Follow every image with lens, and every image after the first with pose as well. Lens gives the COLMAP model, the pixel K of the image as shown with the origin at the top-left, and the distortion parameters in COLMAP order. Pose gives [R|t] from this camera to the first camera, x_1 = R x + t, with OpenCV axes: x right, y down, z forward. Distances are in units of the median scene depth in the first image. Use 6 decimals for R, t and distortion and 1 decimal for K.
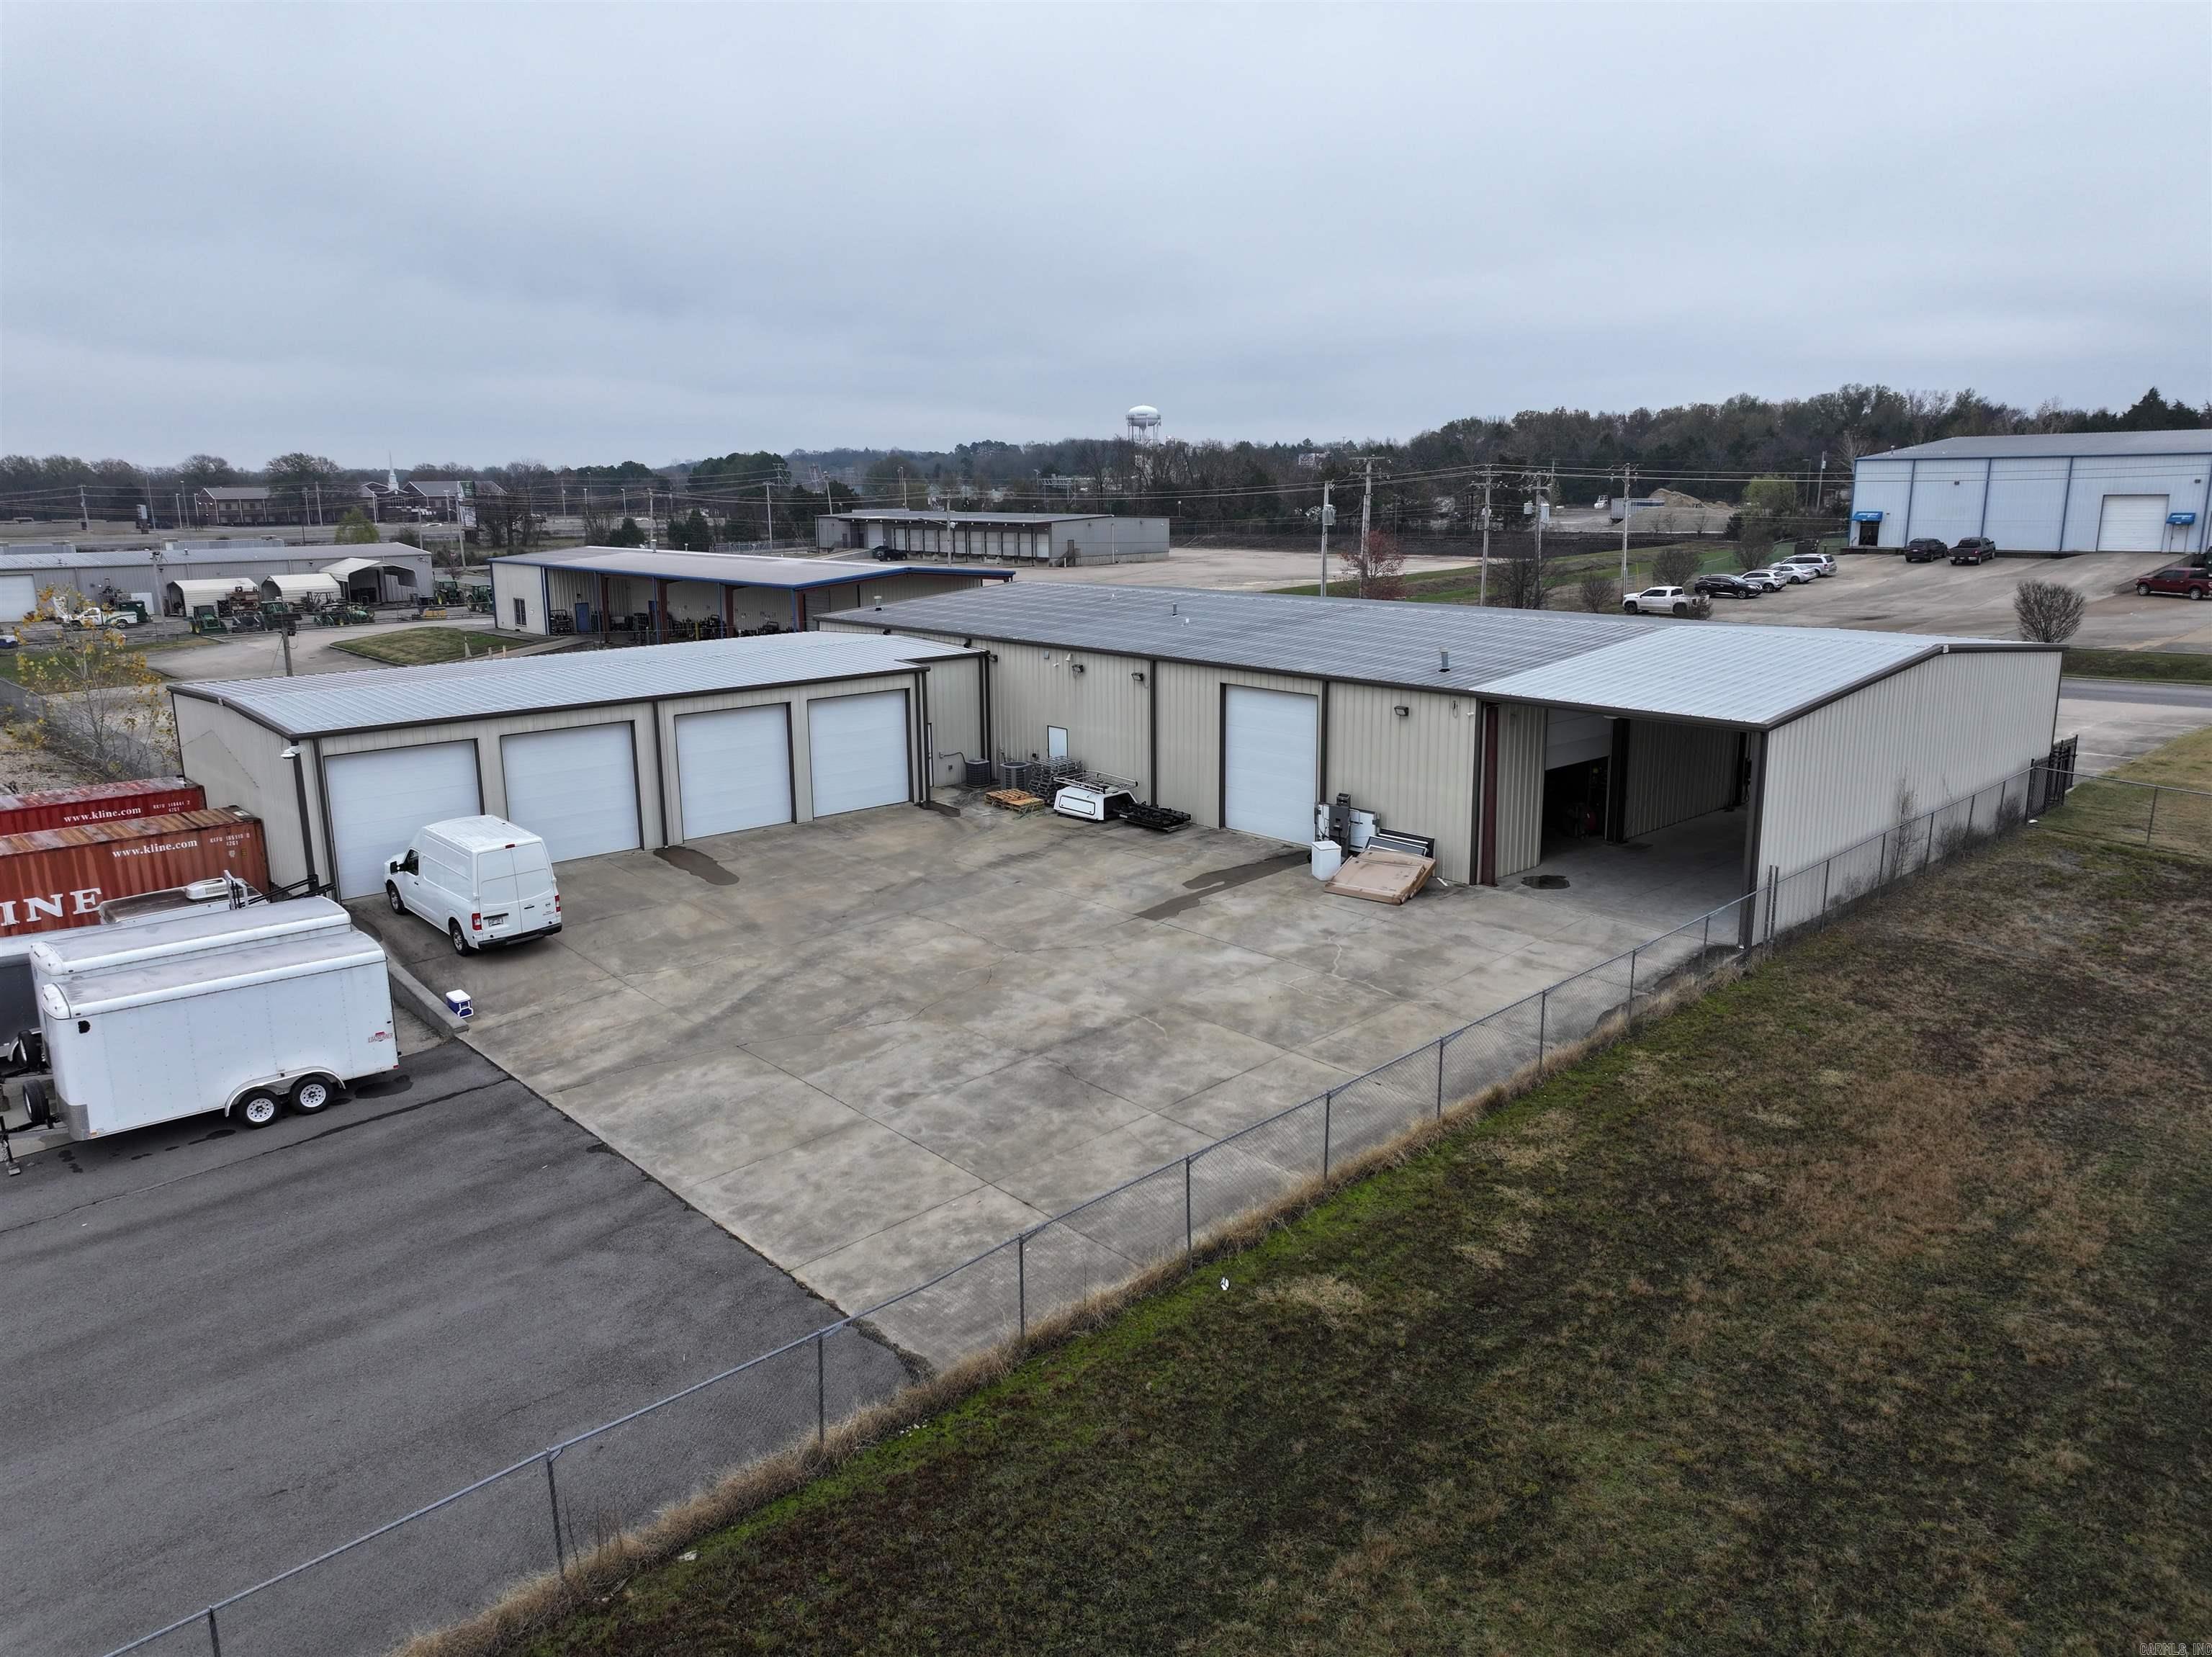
lens RADIAL K [[1551.9, 0, 1112.9], [0, 1551.9, 830.6], [0, 0, 1]] dist [0.007555, -0.000052]
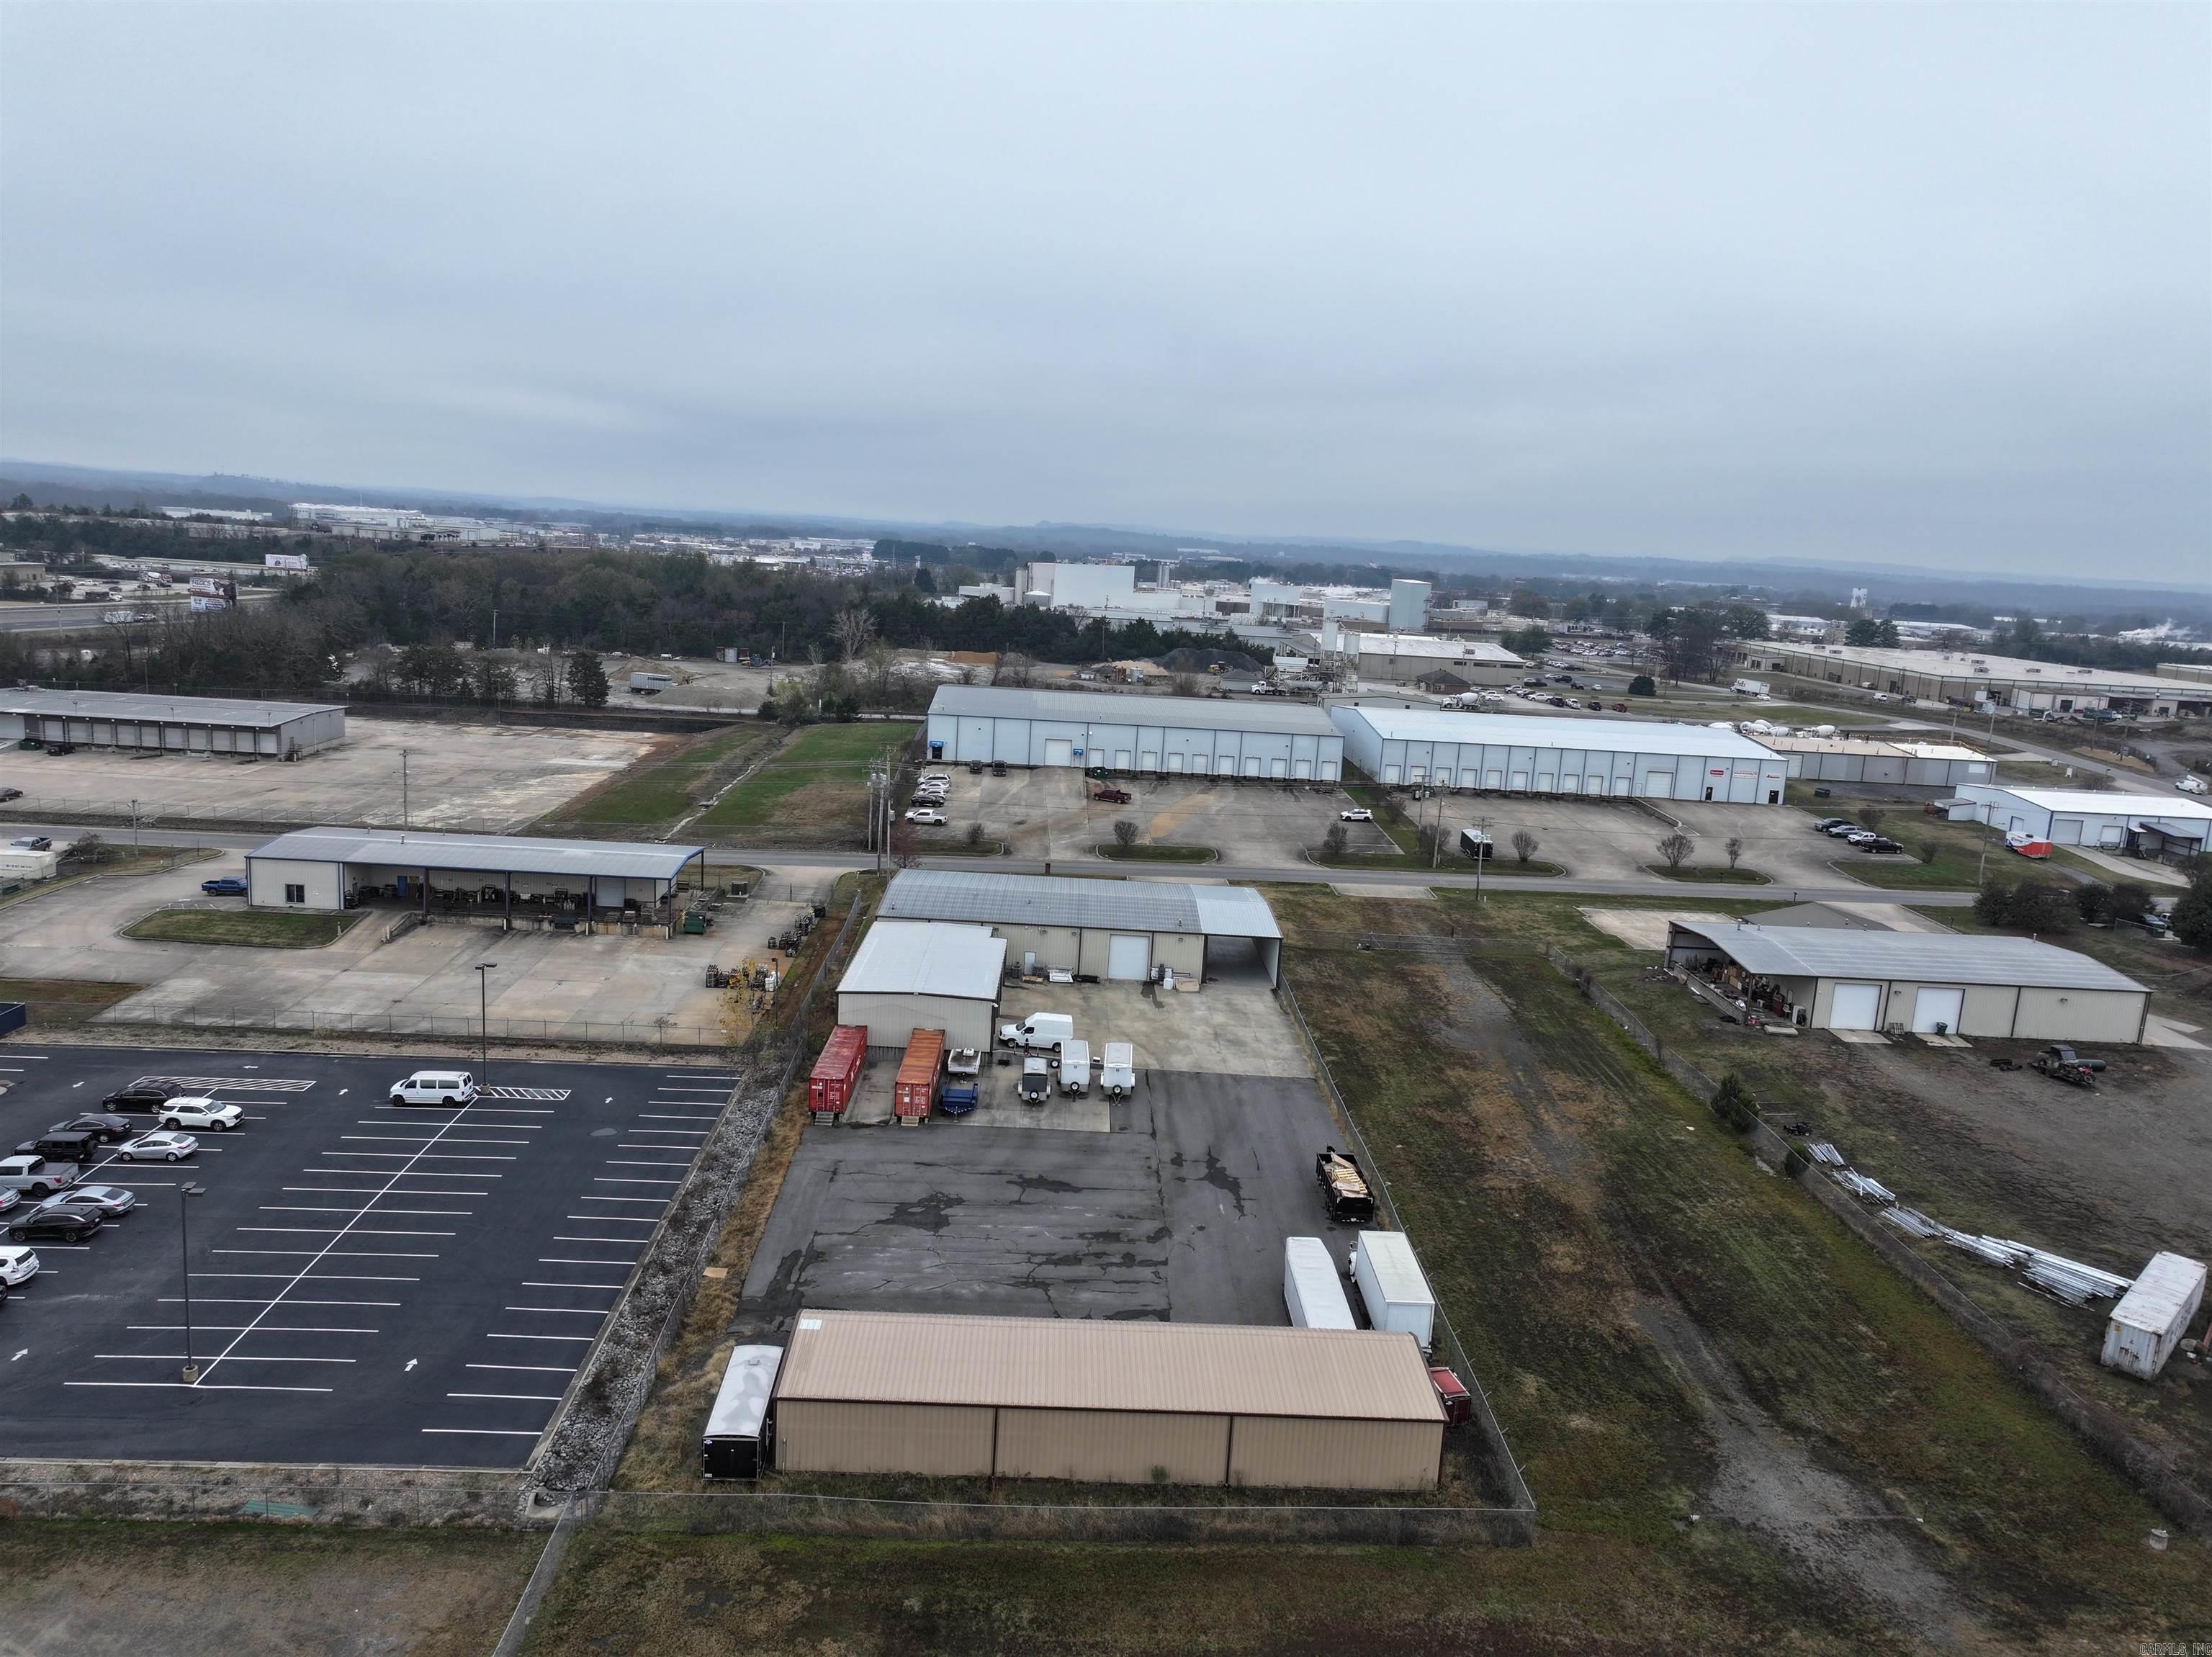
lens RADIAL K [[1551.9, 0, 1112.9], [0, 1551.9, 830.6], [0, 0, 1]] dist [0.007555, -0.000052]
pose [[0.657088, -0.092952, 0.748061, -3.006121], [0.102216, 0.994190, 0.033750, -0.540779], [-0.746852, 0.054287, 0.662771, -1.499979]]
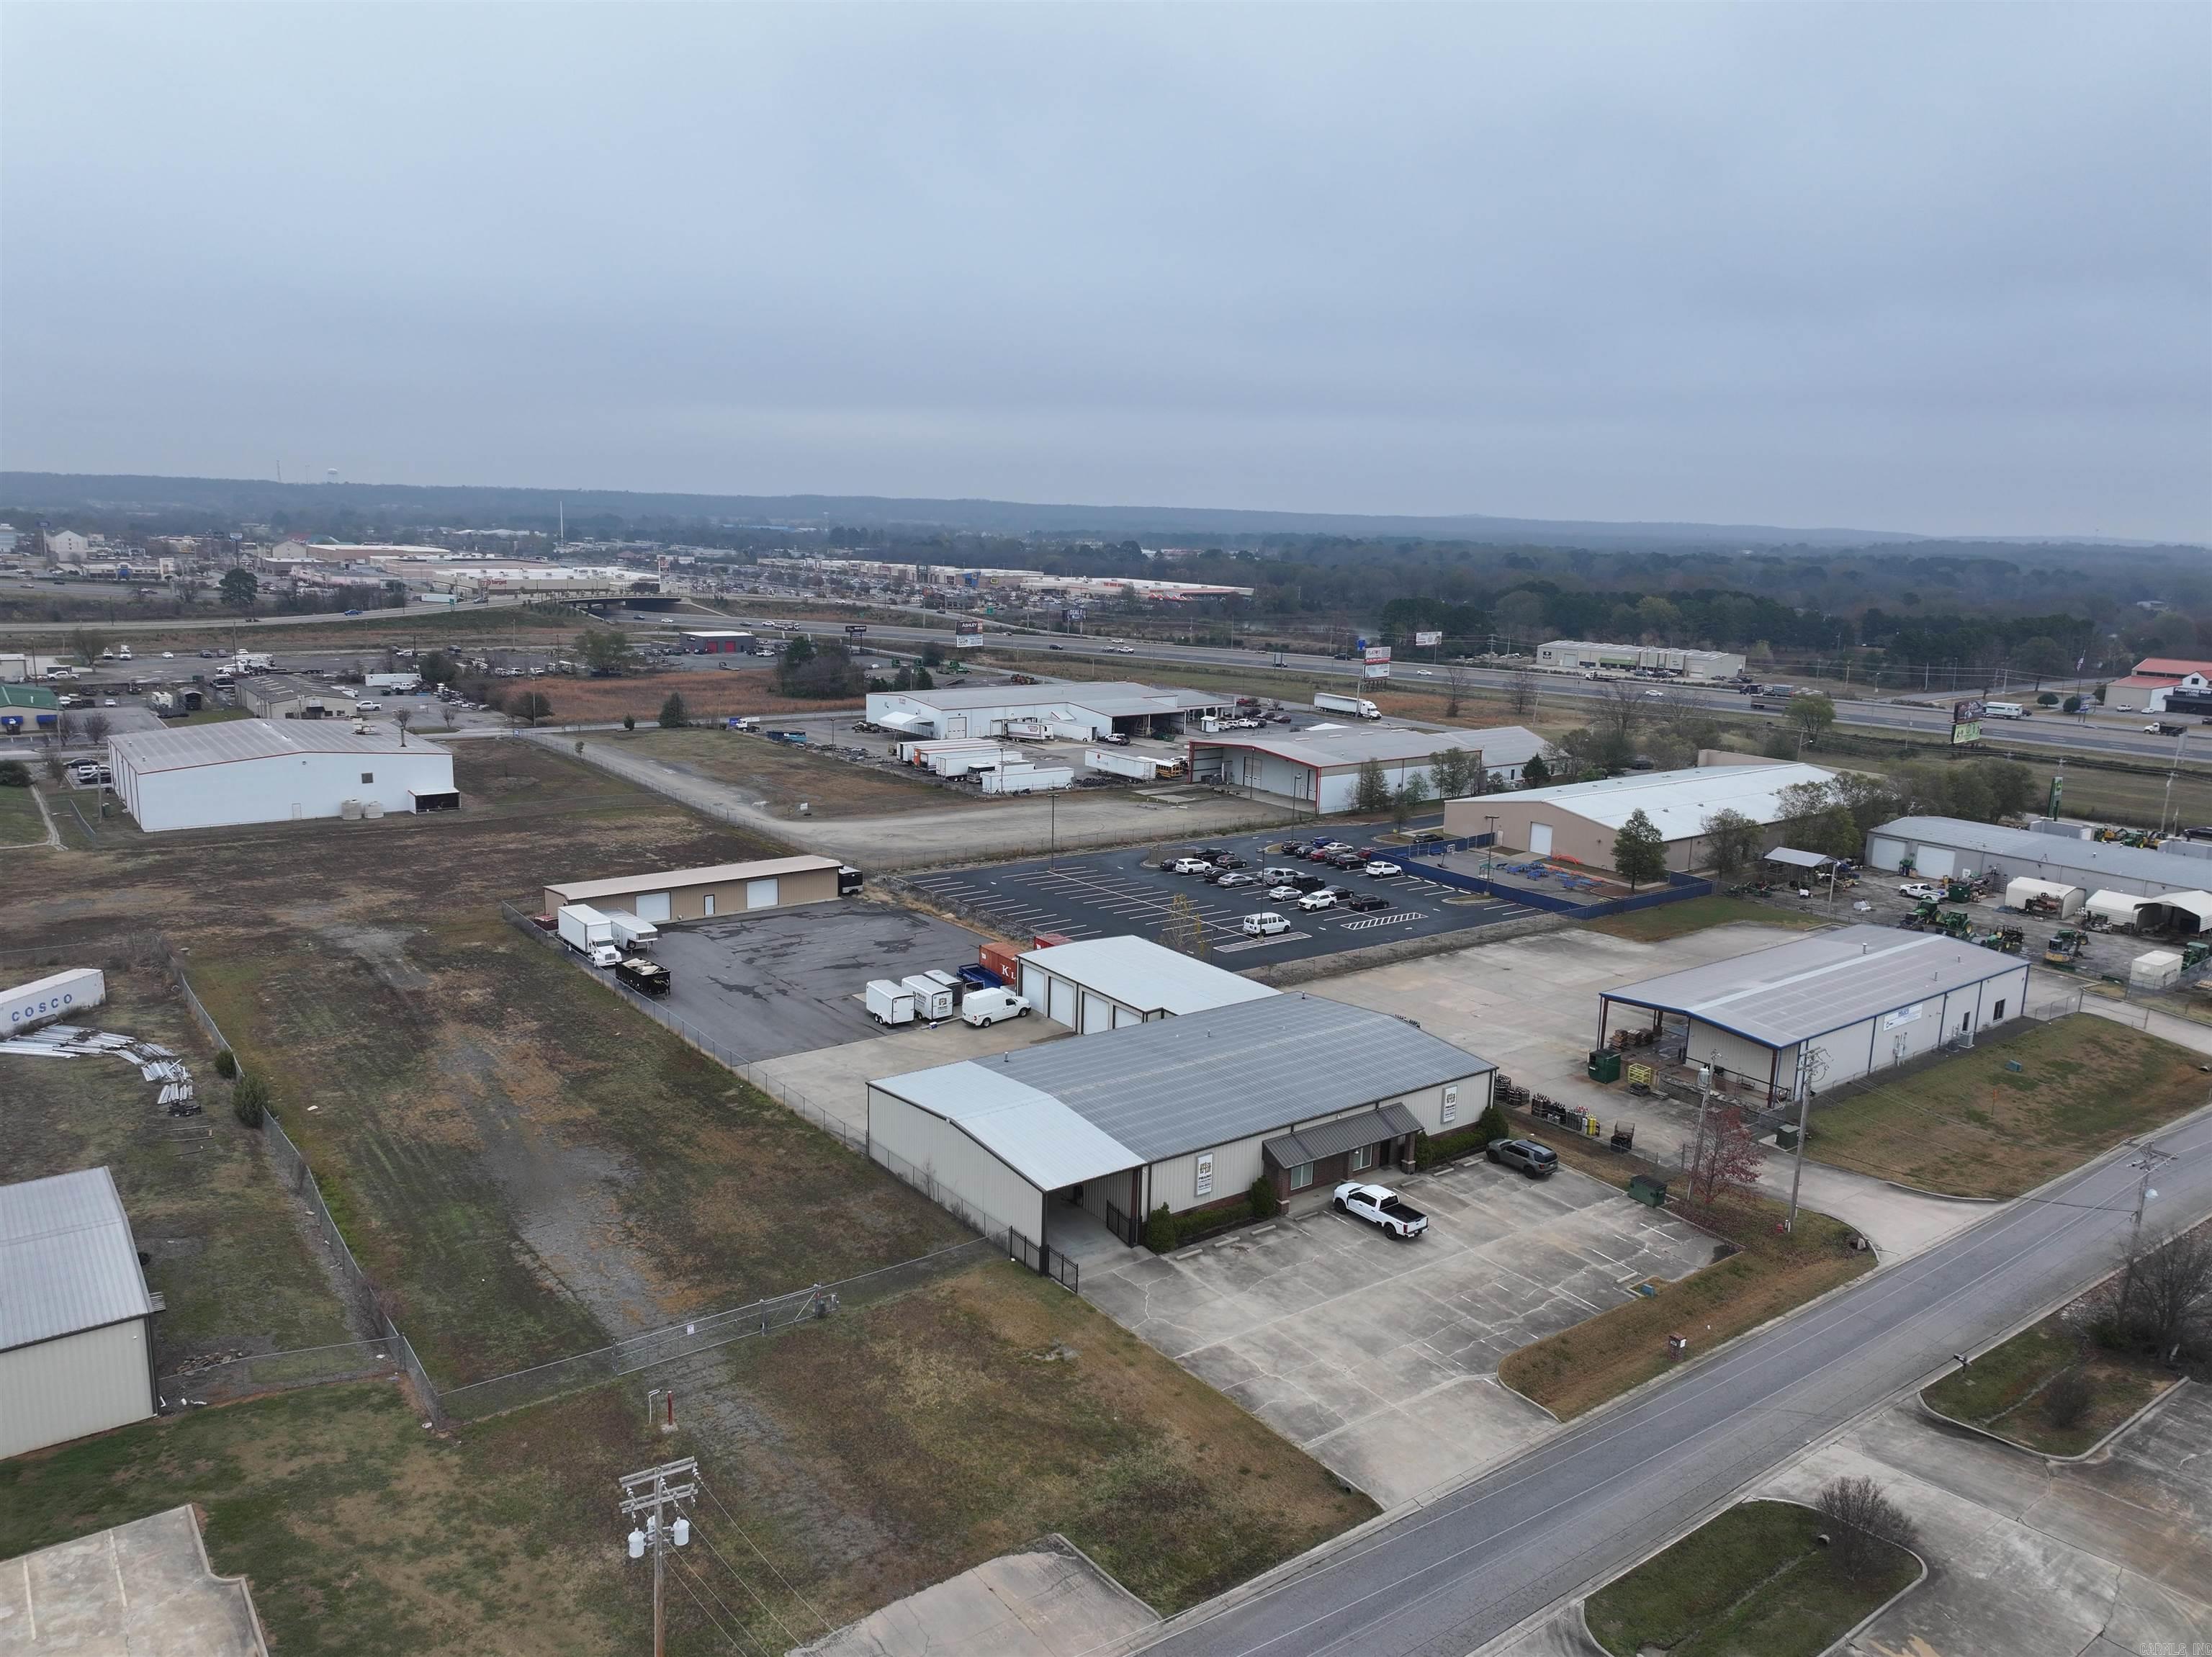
lens RADIAL K [[1551.9, 0, 1112.9], [0, 1551.9, 830.6], [0, 0, 1]] dist [0.007555, -0.000052]
pose [[-0.105994, 0.202317, -0.973567, 3.085558], [-0.247613, 0.942871, 0.222896, -1.270807], [0.963044, 0.264693, -0.049842, 1.412187]]
